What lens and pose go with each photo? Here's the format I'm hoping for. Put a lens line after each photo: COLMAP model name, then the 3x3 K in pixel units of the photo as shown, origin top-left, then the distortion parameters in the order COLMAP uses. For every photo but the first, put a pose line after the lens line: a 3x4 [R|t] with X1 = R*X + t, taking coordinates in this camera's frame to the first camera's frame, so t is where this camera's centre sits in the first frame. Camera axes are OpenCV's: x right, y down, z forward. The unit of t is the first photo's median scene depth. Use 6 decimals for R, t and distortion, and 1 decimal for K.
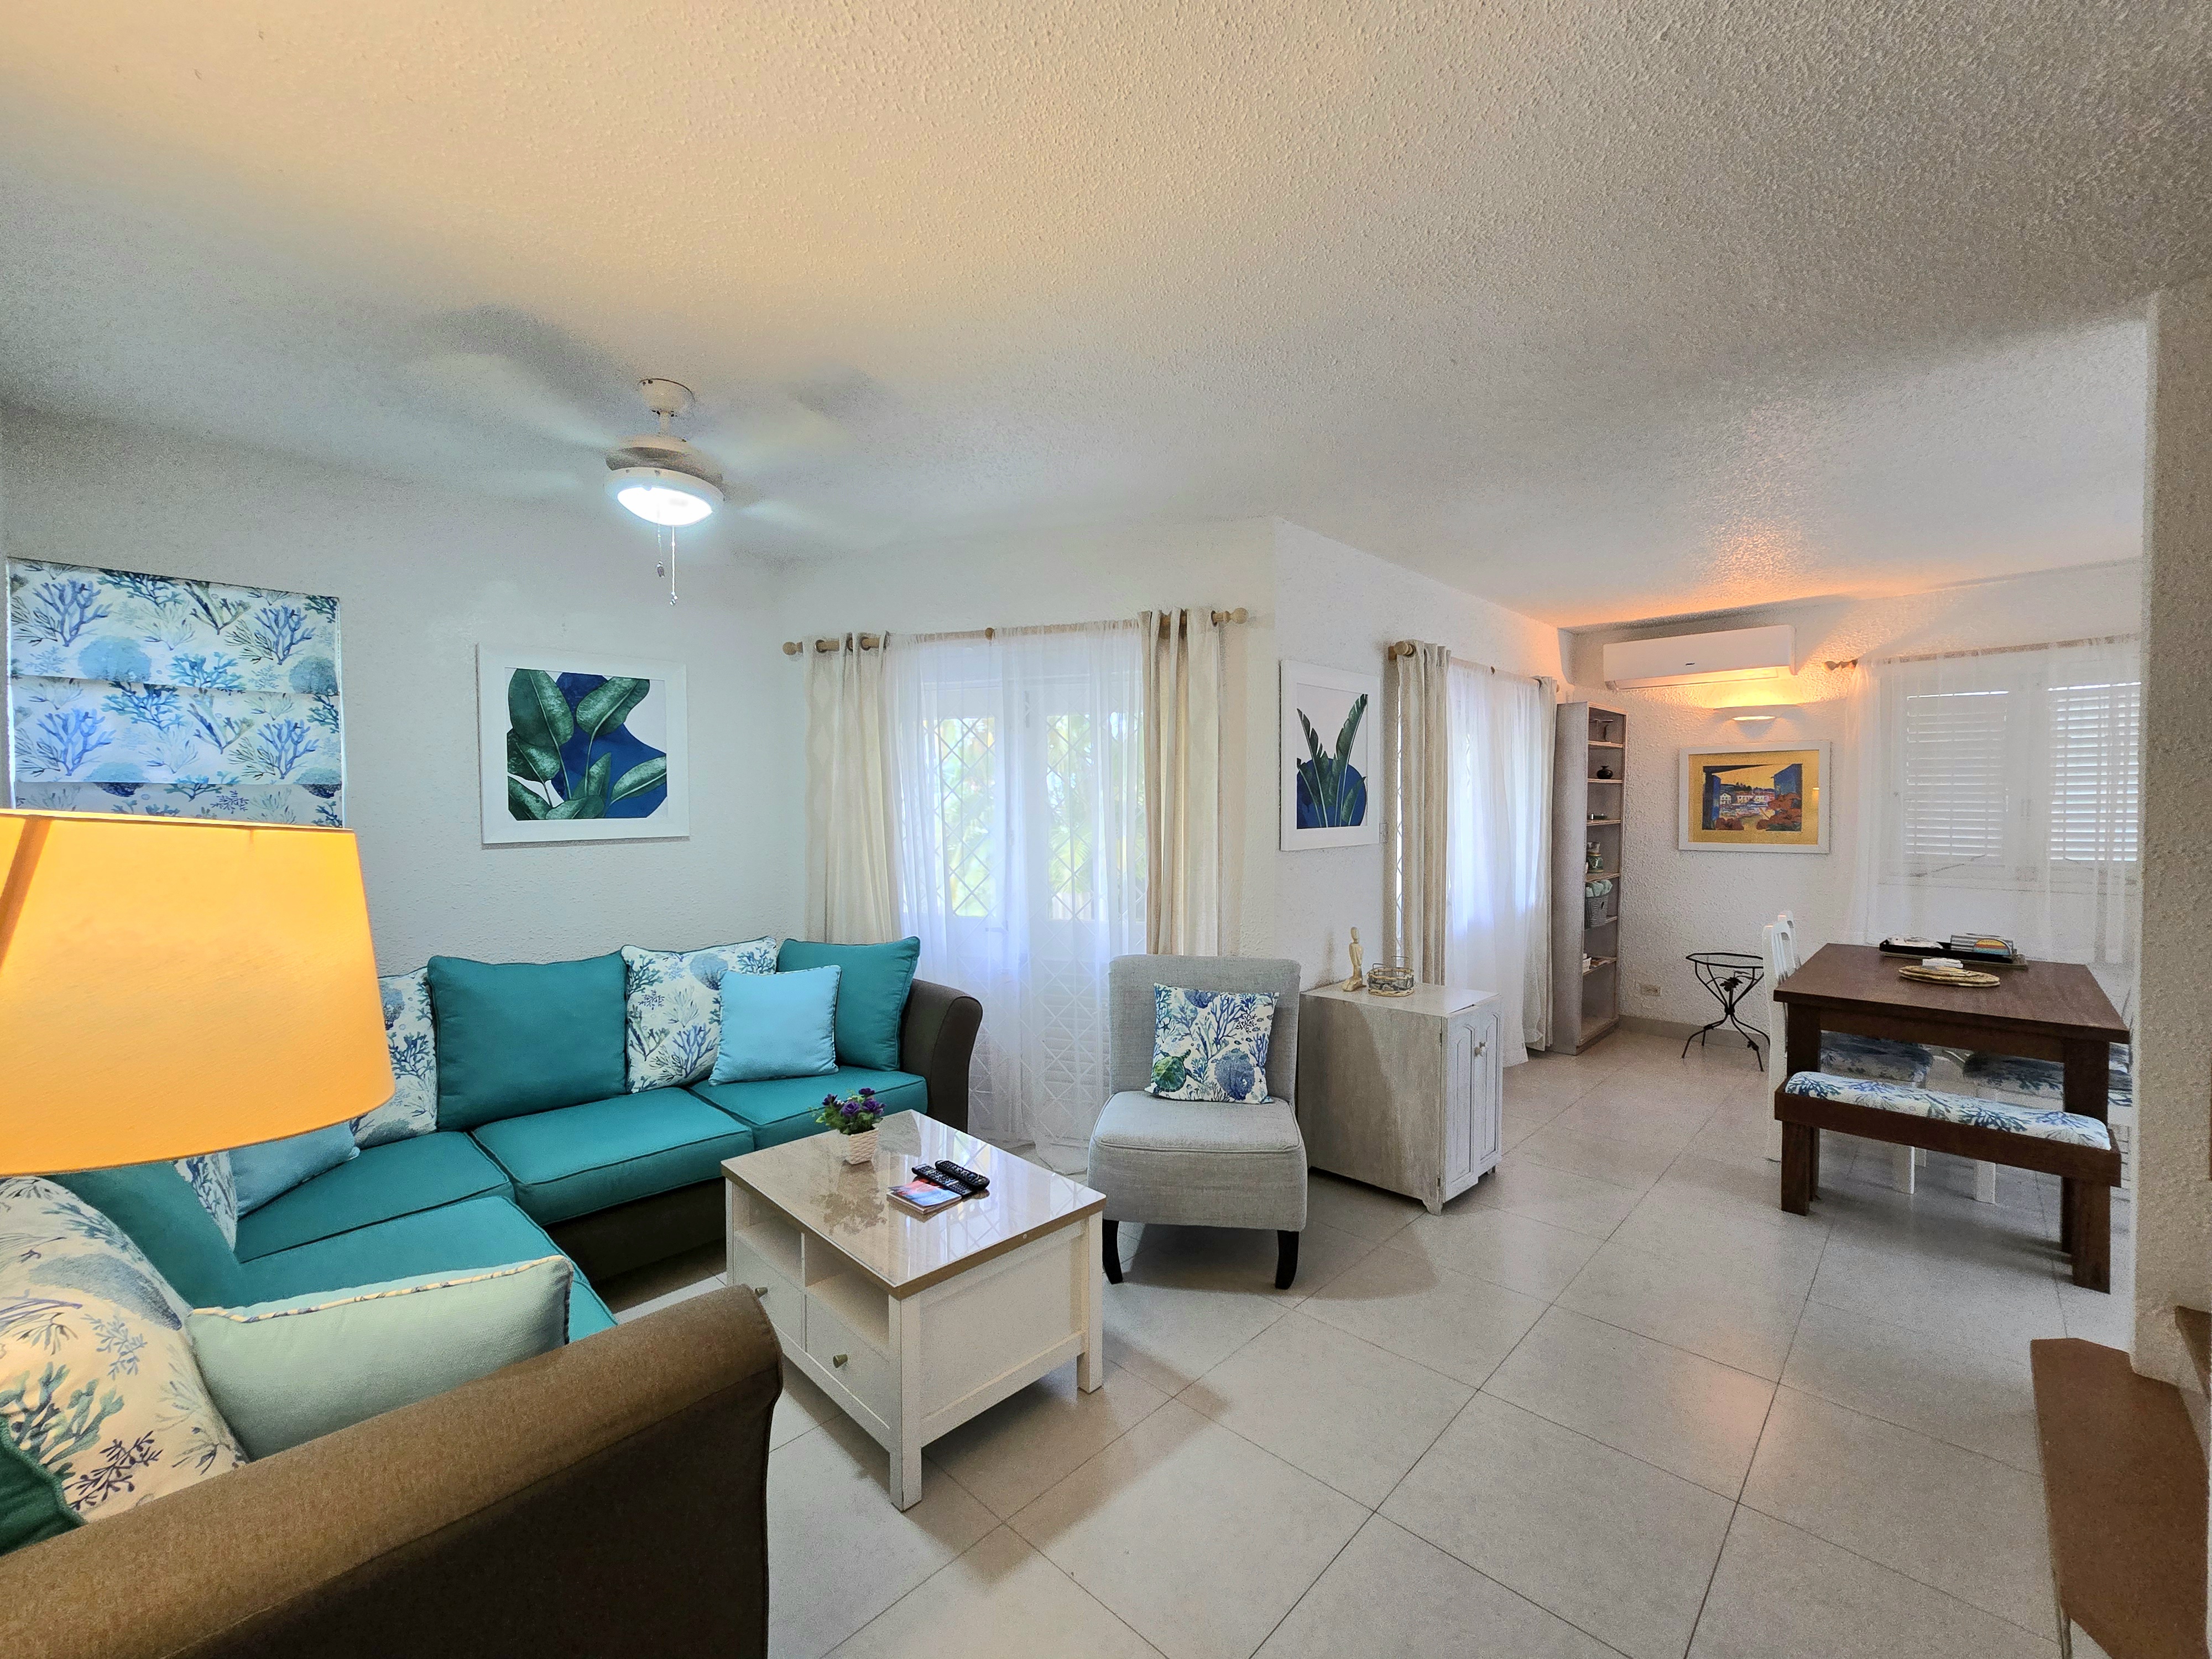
lens RADIAL K [[899.5, 0, 1117.7], [0, 899.5, 823.5], [0, 0, 1]] dist [-0.004657, -0.000916]
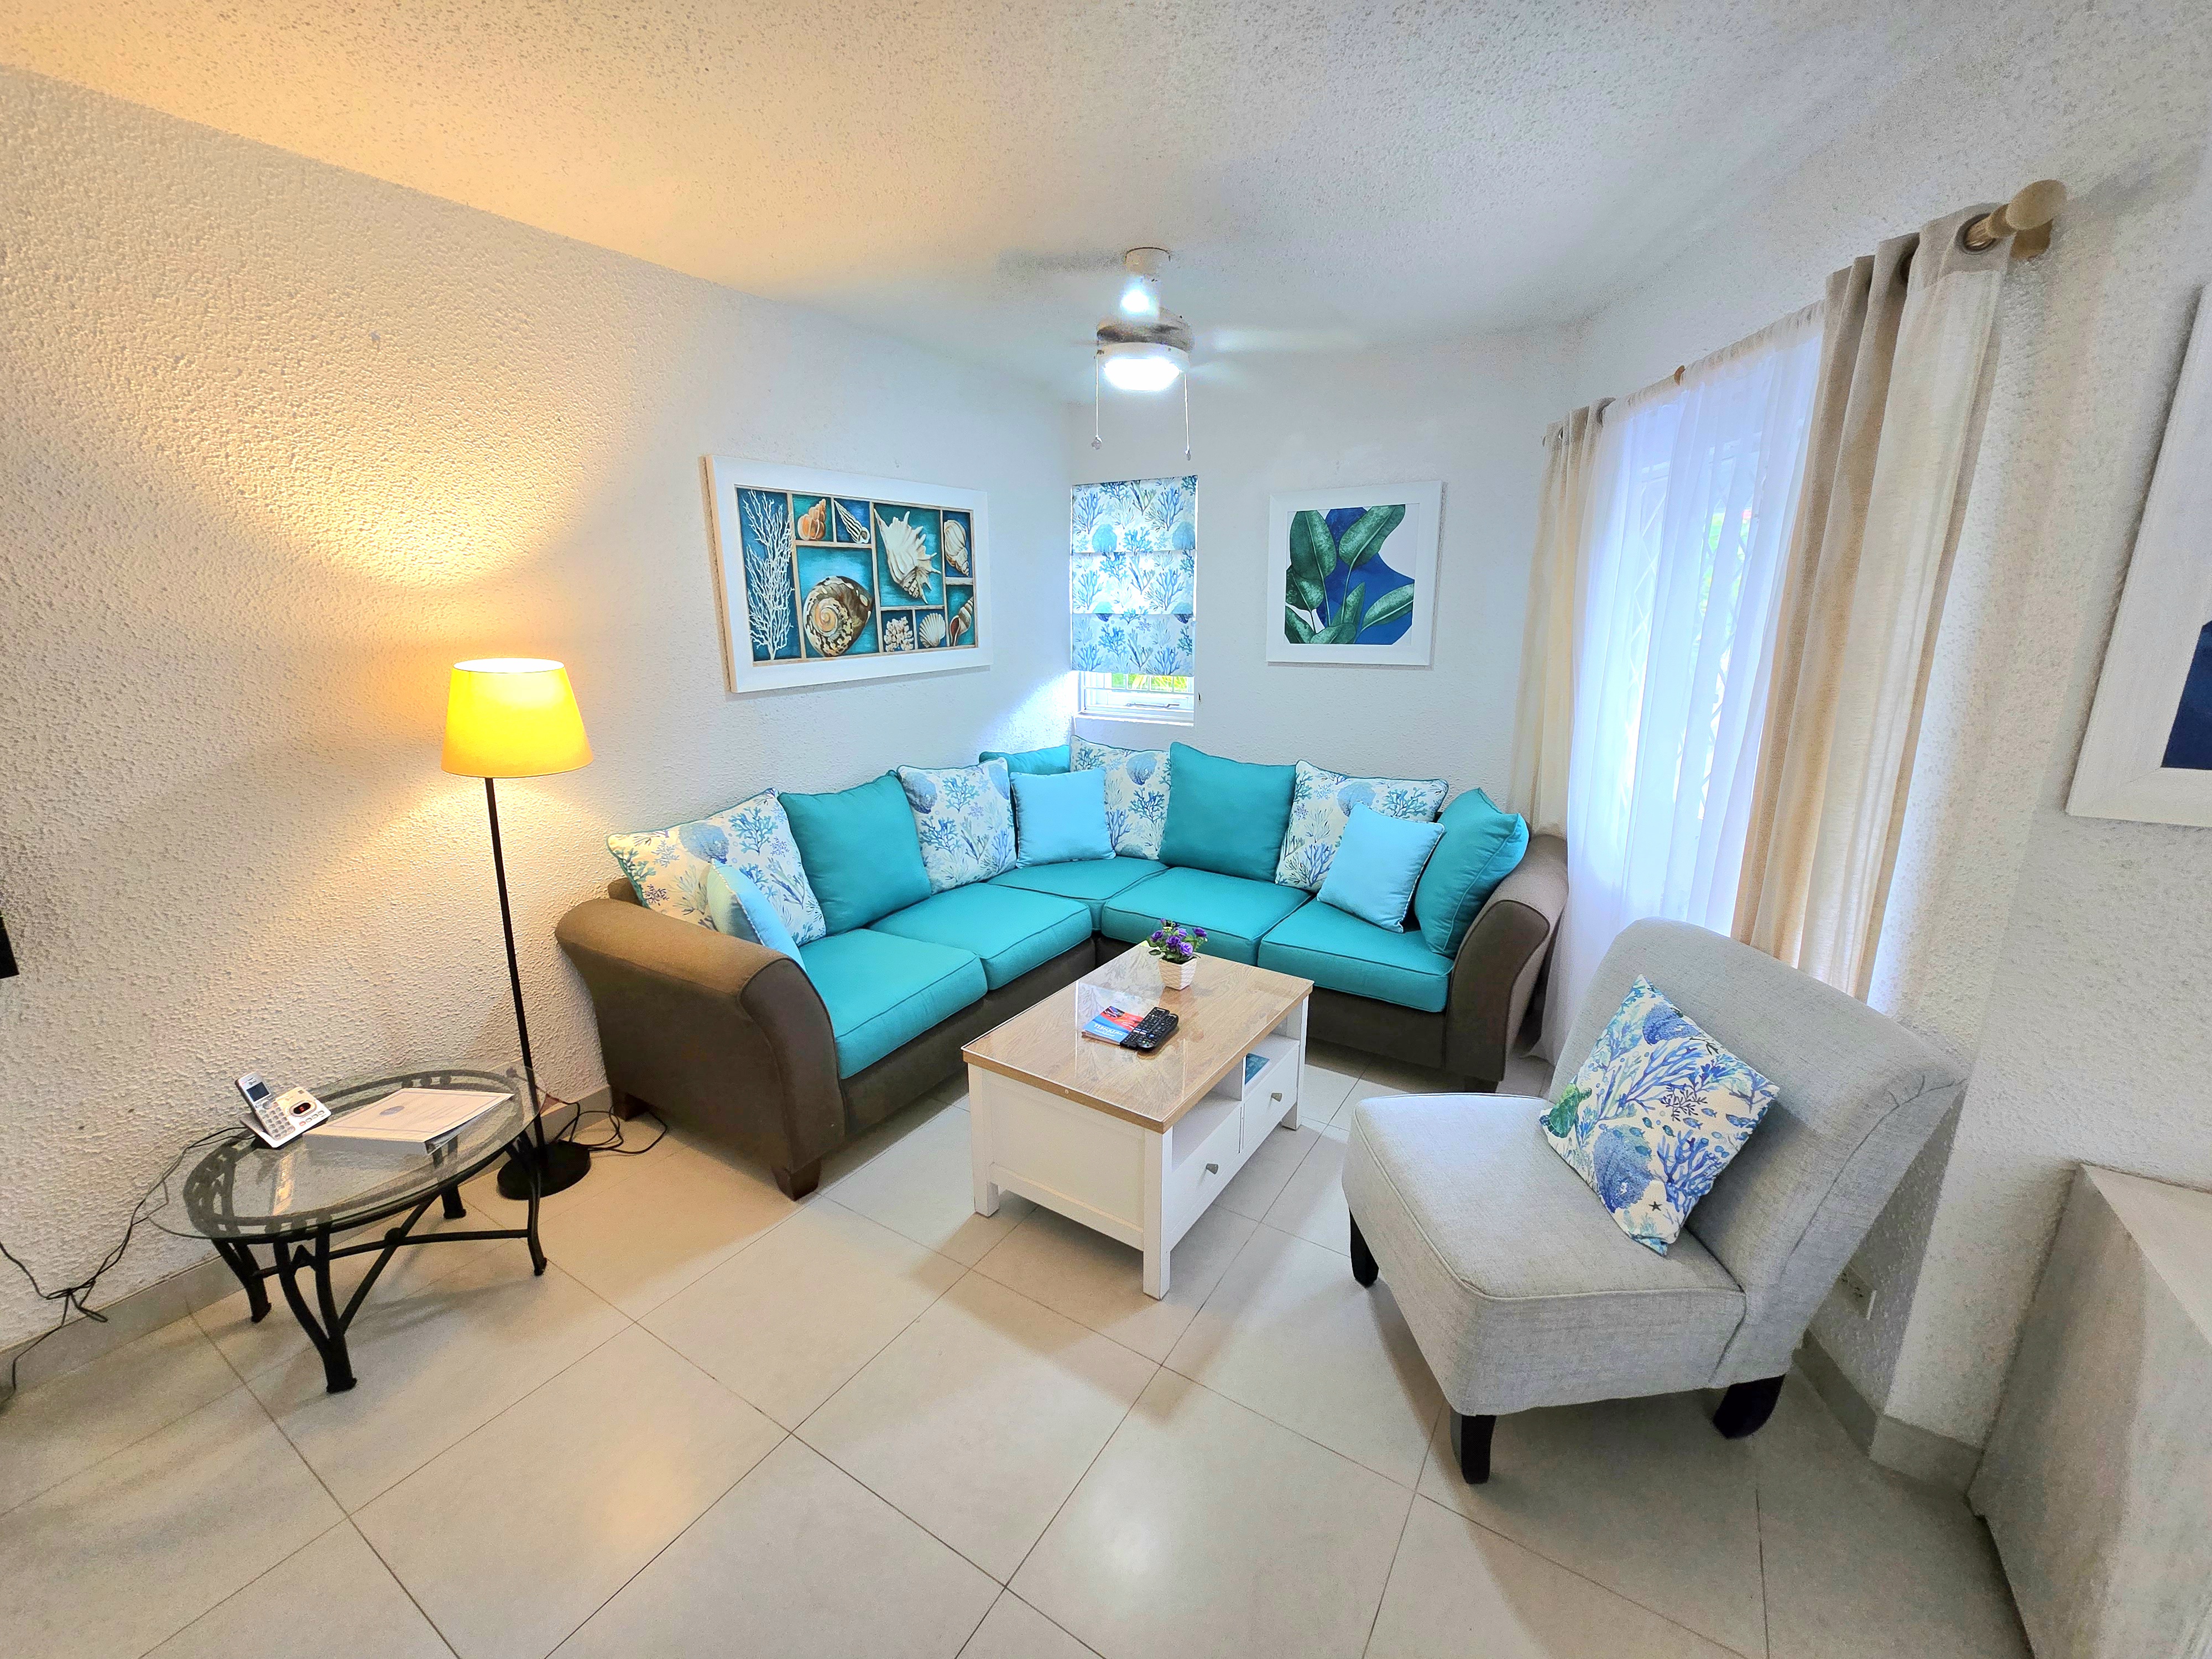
lens RADIAL K [[899.5, 0, 1117.2], [0, 899.5, 825.6], [0, 0, 1]] dist [-0.004657, -0.000916]
pose [[0.200090, 0.240528, -0.949795, 0.547981], [-0.021448, 0.970242, 0.241187, -0.058347], [0.979543, -0.027888, 0.199295, 0.579666]]
